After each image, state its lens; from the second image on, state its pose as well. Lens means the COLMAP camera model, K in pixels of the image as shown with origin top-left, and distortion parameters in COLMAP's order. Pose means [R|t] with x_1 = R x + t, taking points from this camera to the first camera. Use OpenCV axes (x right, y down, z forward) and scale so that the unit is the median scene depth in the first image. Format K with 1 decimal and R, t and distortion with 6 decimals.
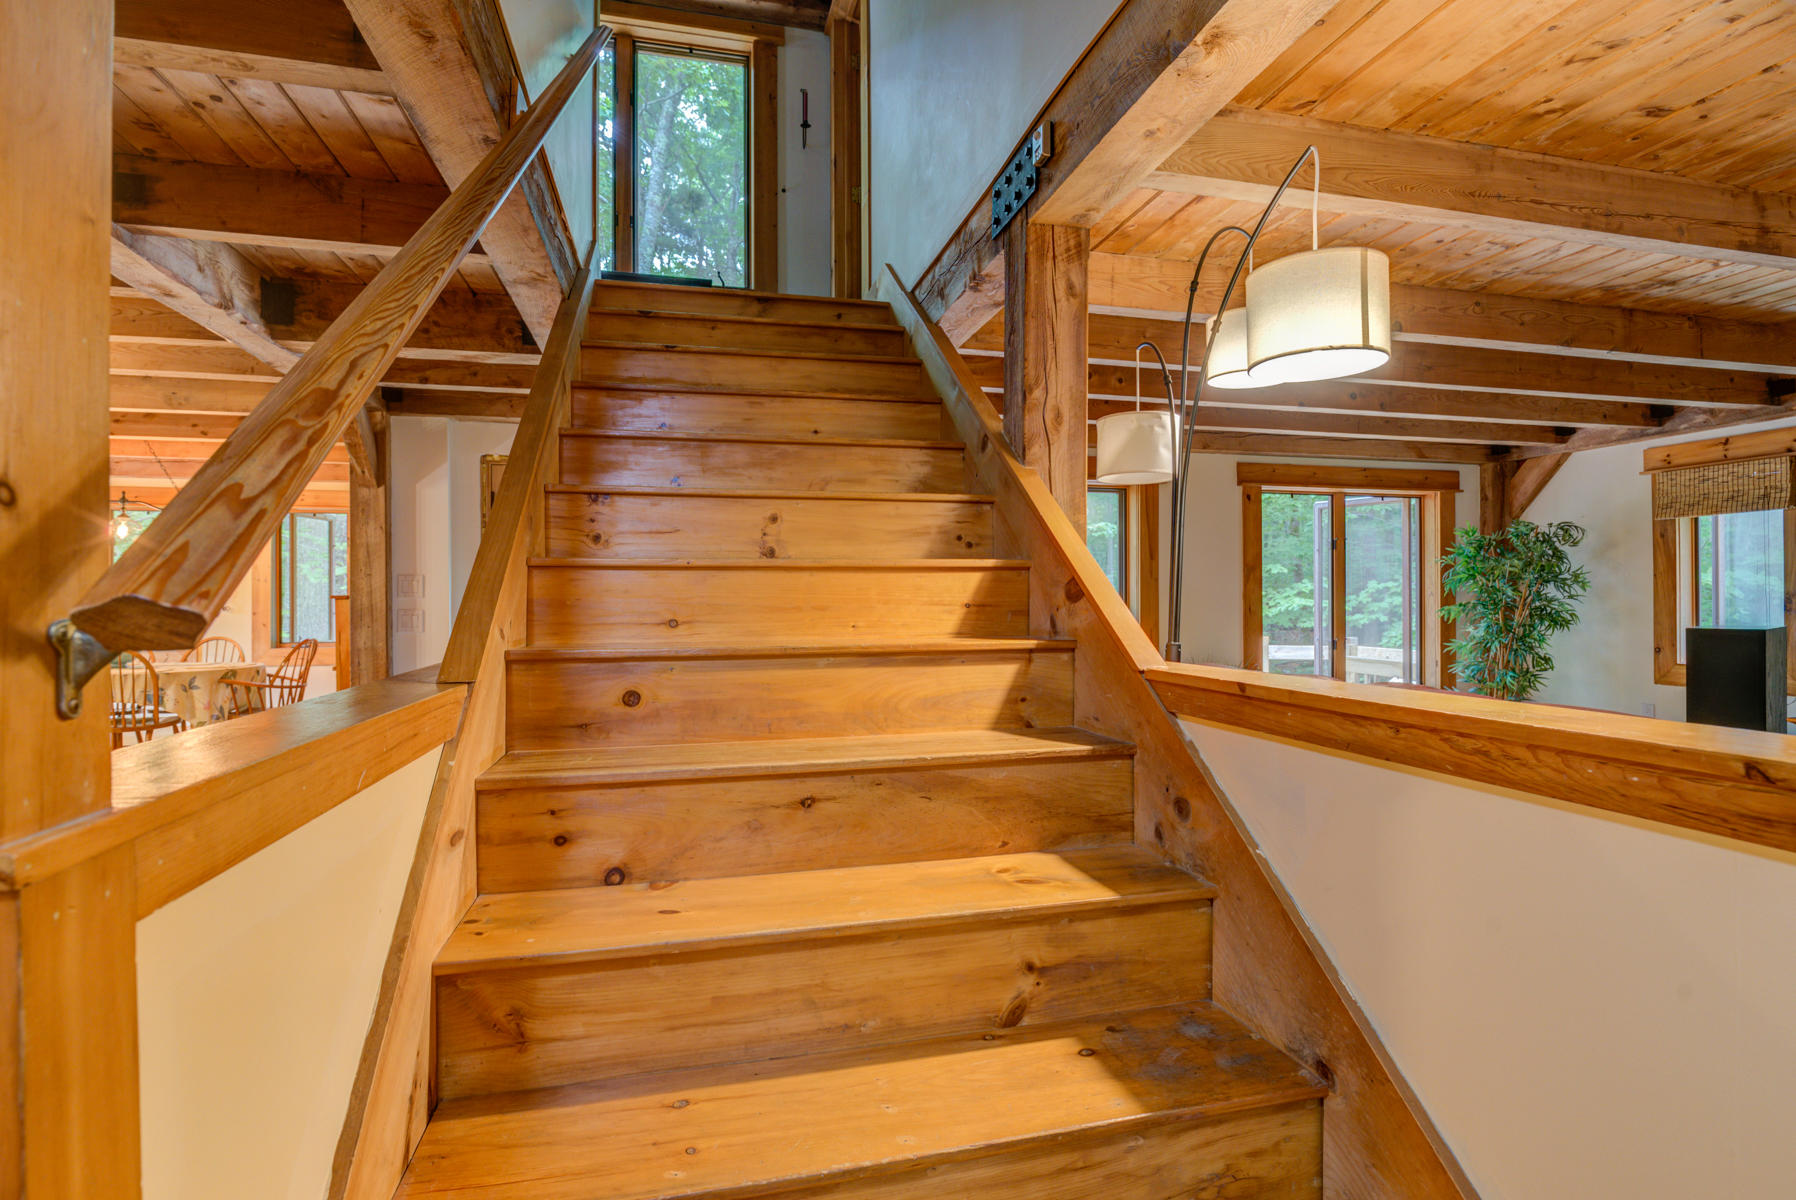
lens RADIAL K [[903.5, 0, 903.5], [0, 903.5, 600.6], [0, 0, 1]] dist [-0.019723, -0.002776]
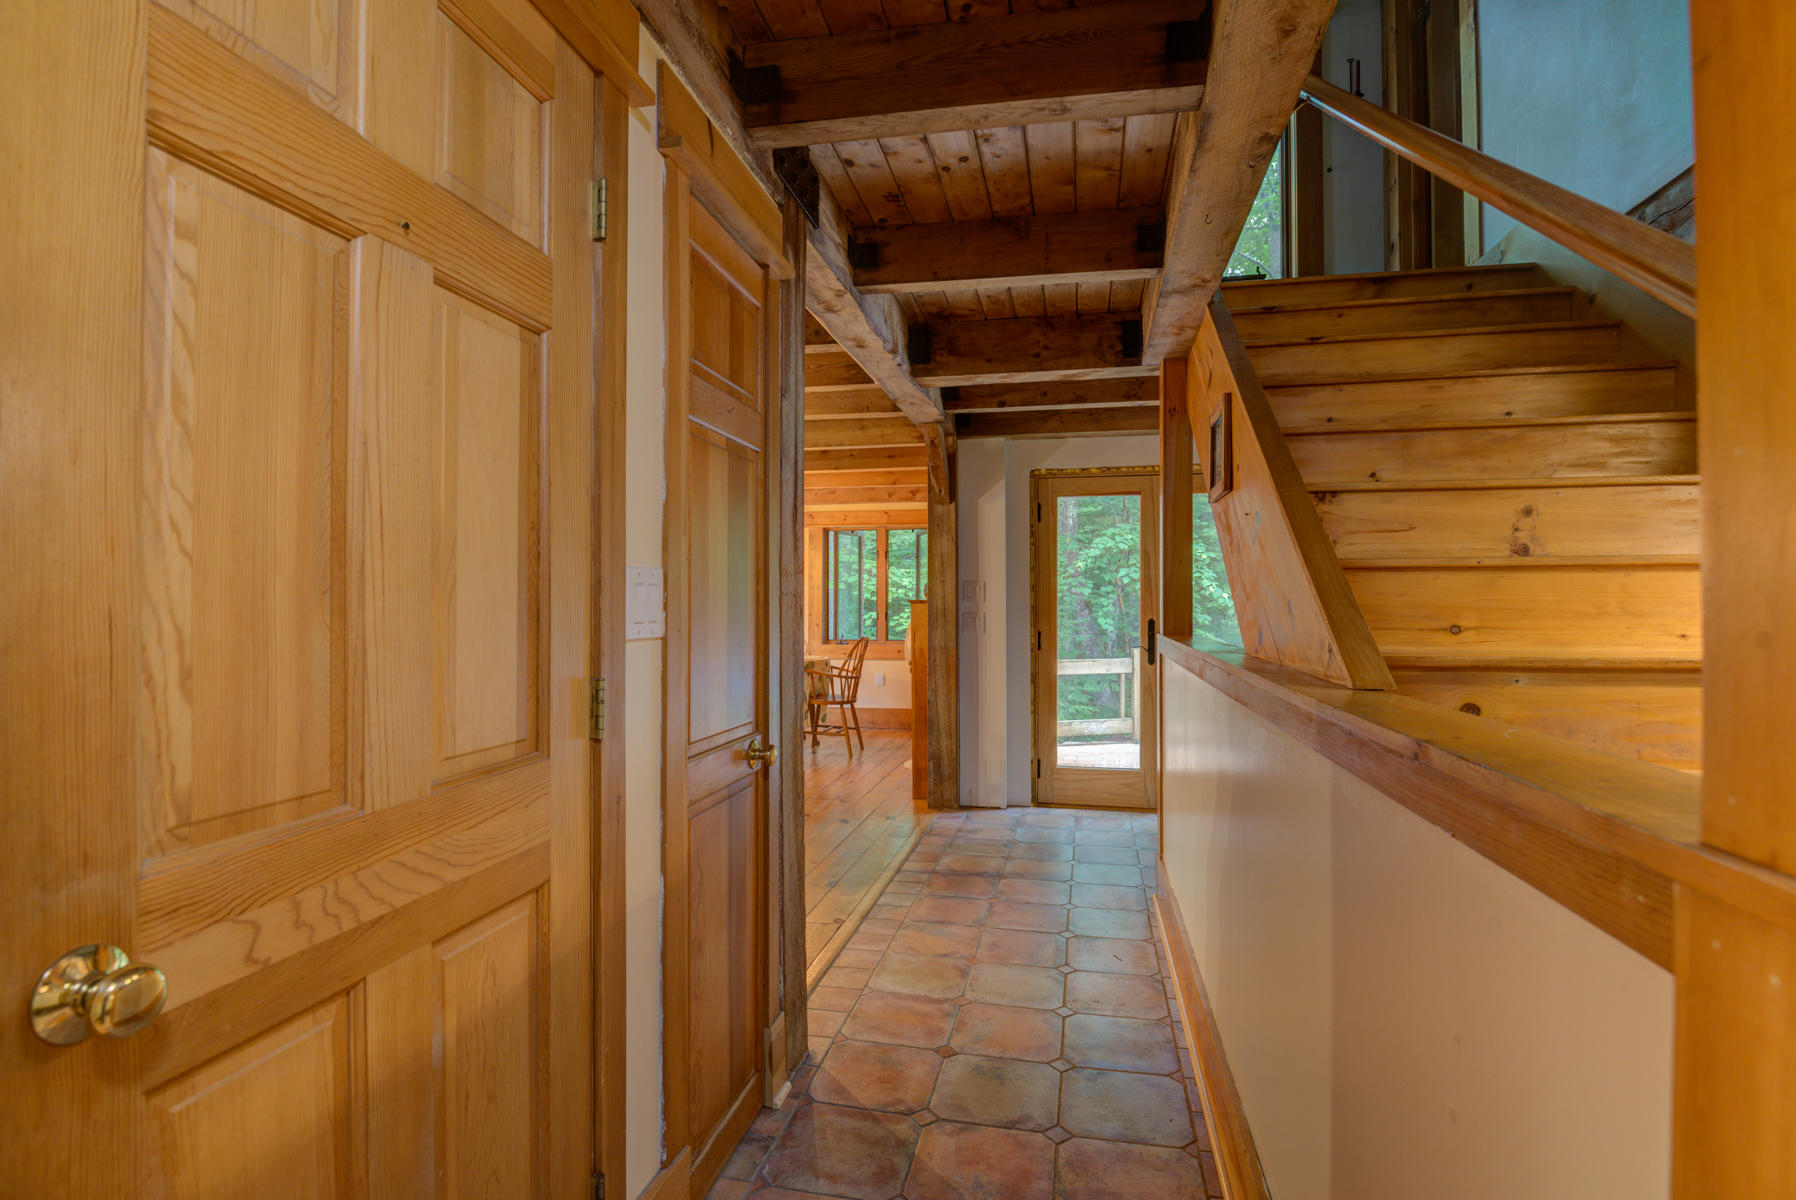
lens RADIAL K [[875.0, 0, 895.8], [0, 875.0, 601.6], [0, 0, 1]] dist [-0.021218, -0.000485]
pose [[0.897139, -0.001065, -0.441747, -0.234454], [-0.000660, 0.999993, -0.003753, 0.000527], [0.441747, 0.003659, 0.897132, -0.020451]]
